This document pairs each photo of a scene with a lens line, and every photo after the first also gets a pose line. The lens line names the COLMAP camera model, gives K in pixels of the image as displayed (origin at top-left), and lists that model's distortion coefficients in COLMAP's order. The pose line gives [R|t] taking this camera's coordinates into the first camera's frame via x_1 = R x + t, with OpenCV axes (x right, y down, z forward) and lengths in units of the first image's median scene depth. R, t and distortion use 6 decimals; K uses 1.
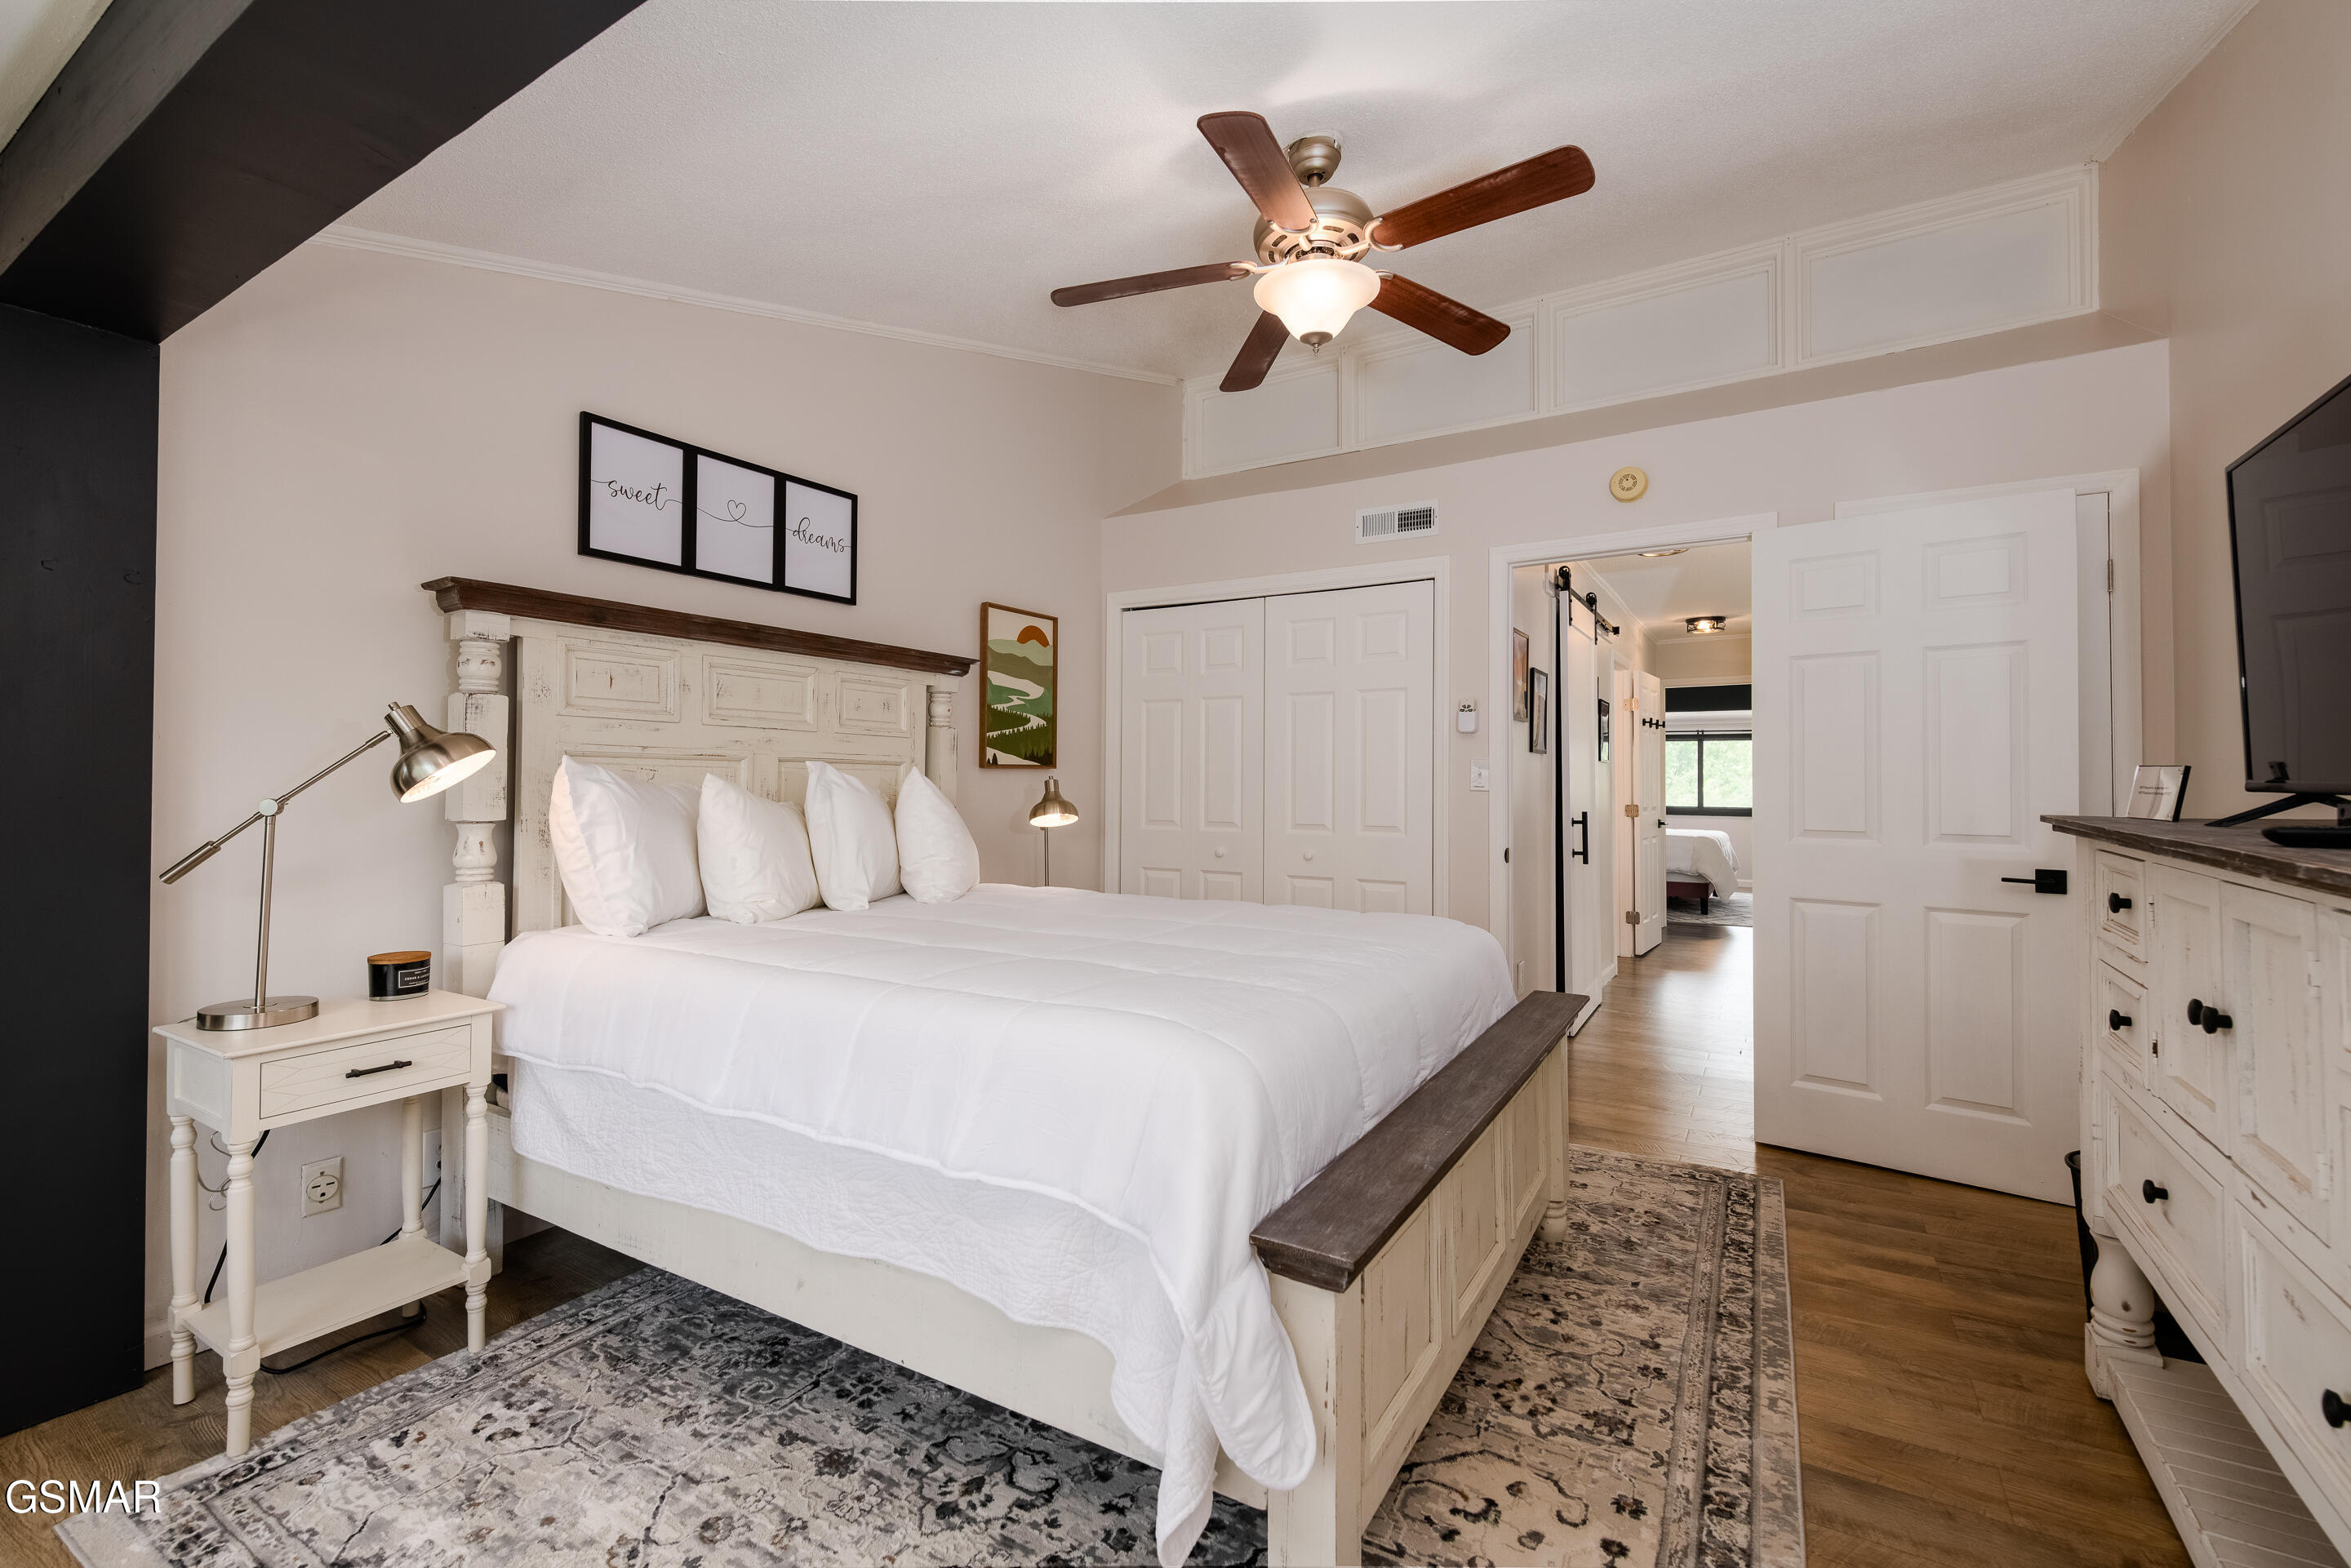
lens RADIAL K [[990.5, 0, 1175.2], [0, 990.5, 746.3], [0, 0, 1]] dist [0.002699, 0.000133]
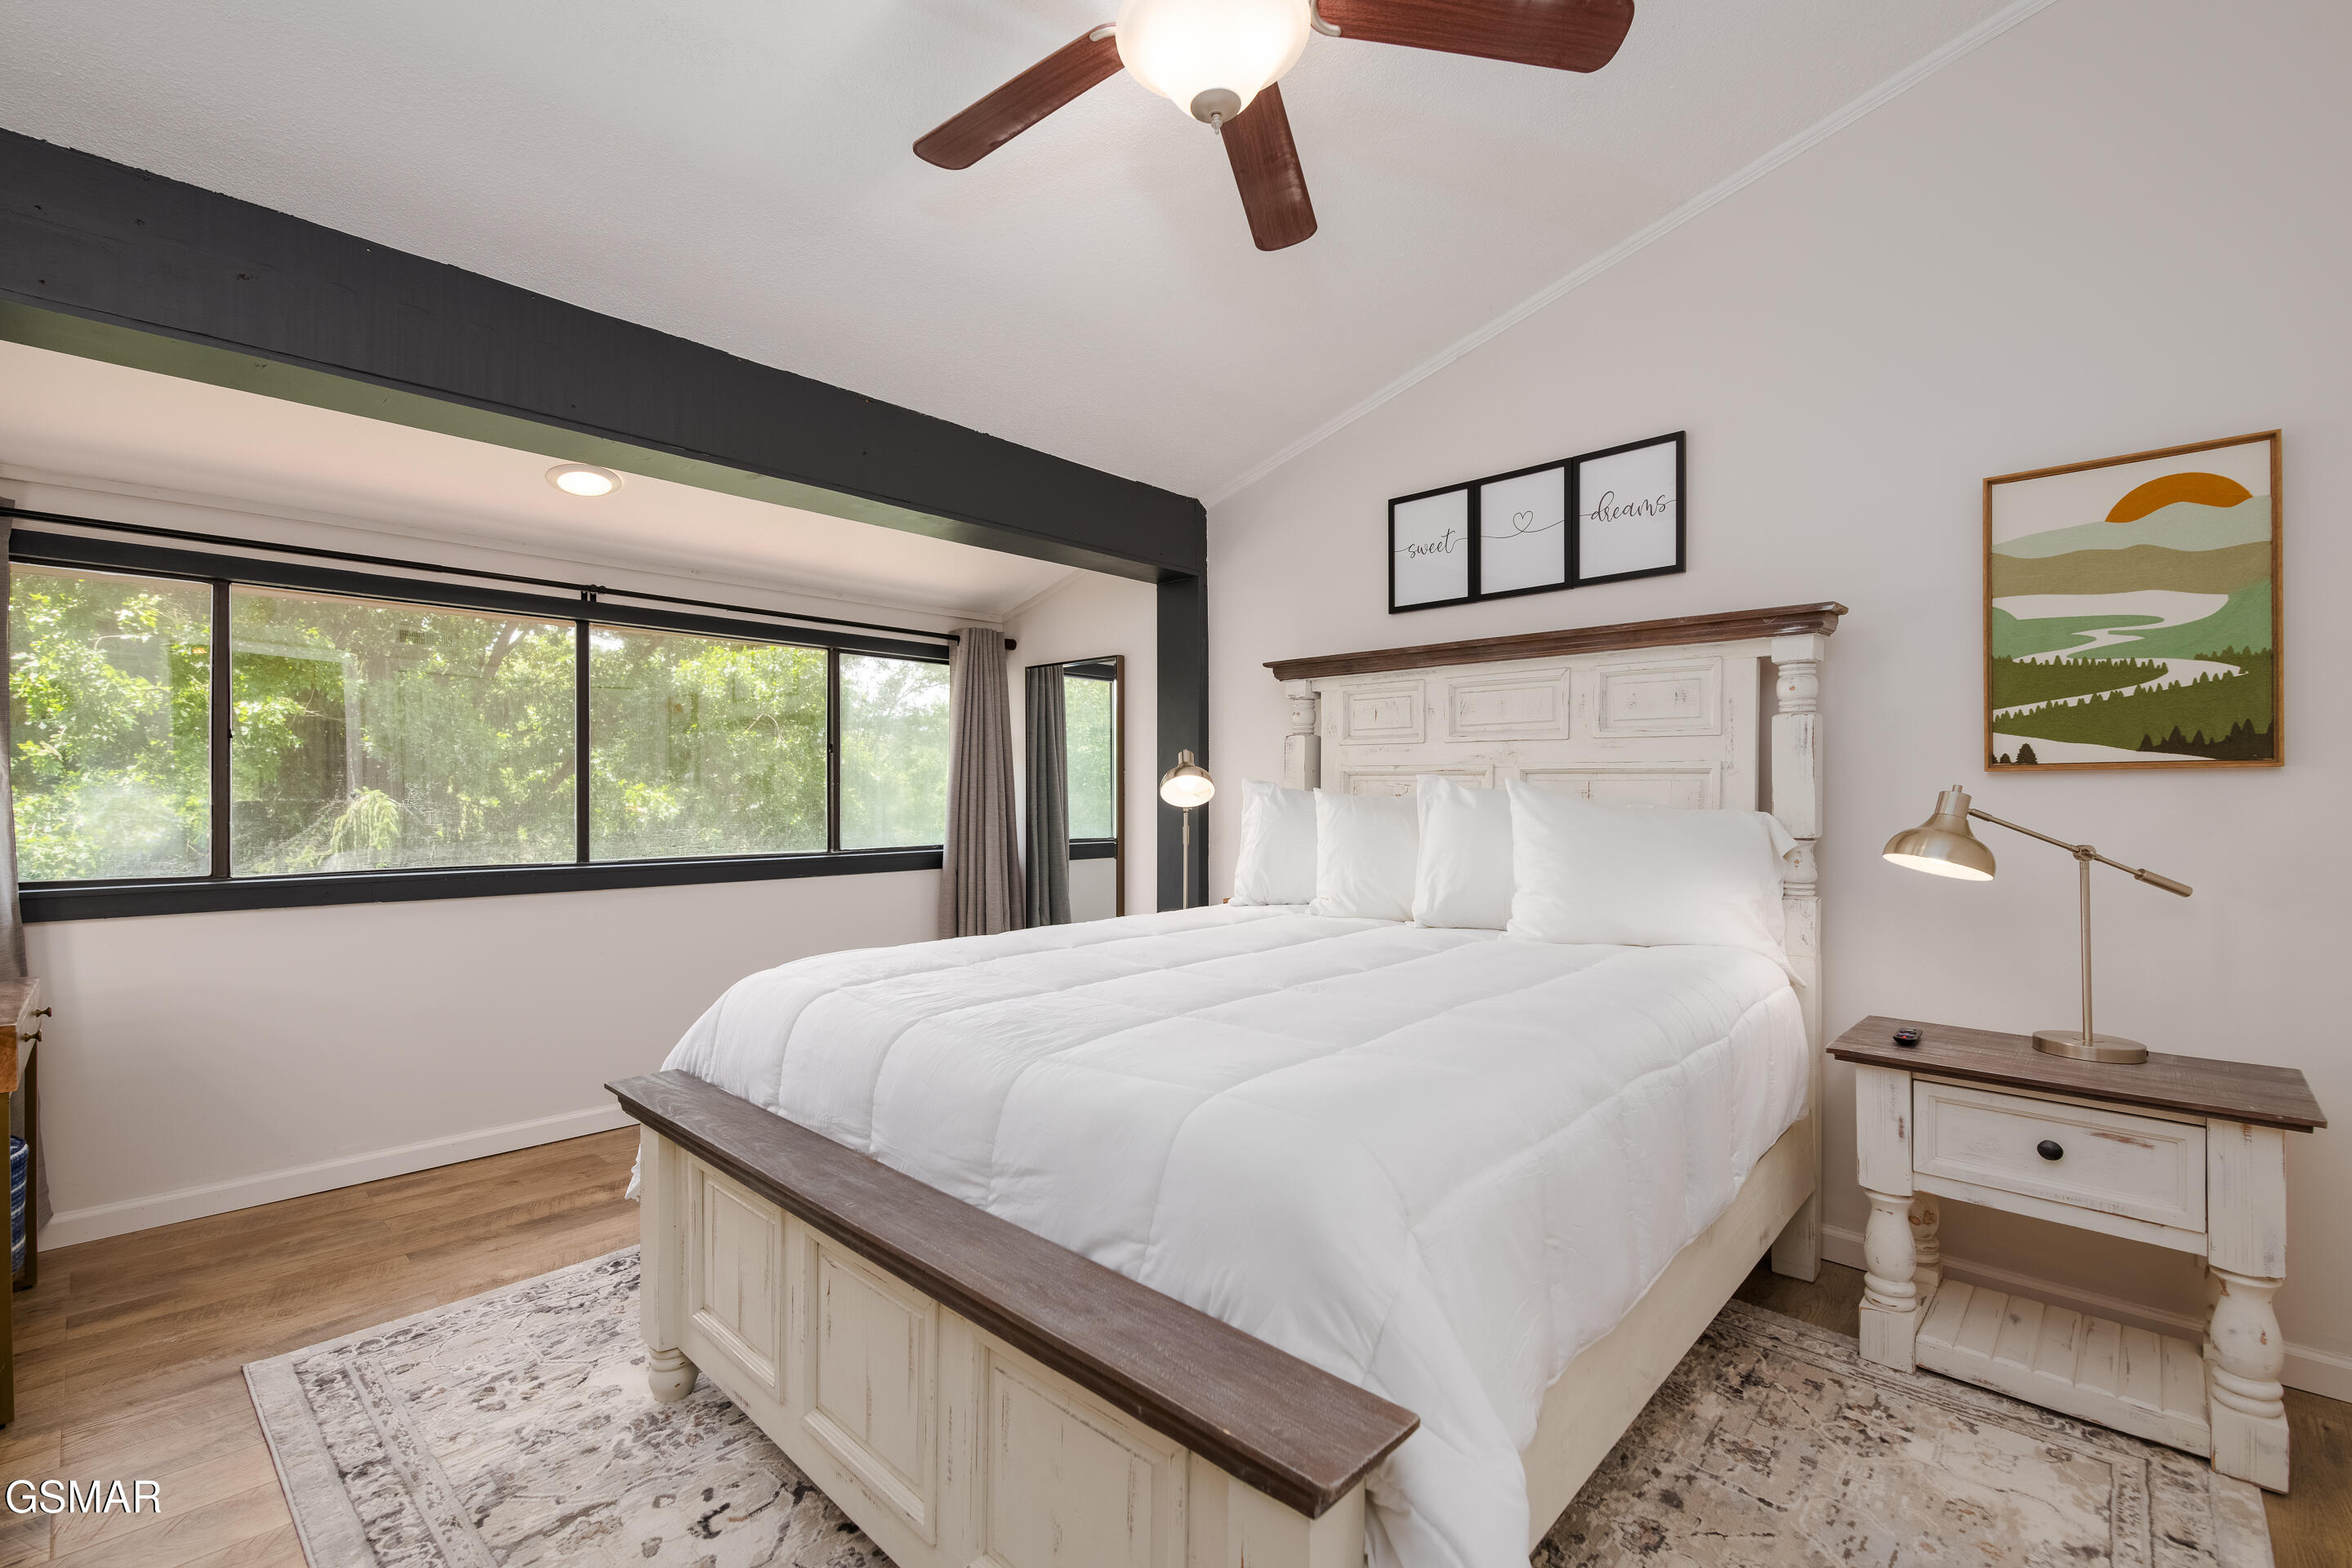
lens RADIAL K [[1014.8, 0, 1176.0], [0, 1014.8, 784.0], [0, 0, 1]] dist [-0.001884, -0.000258]
pose [[-0.202688, -0.011237, -0.979179, 0.570965], [0.034405, 0.999235, -0.018589, 0.028925], [0.978639, -0.037456, -0.202146, 0.792452]]
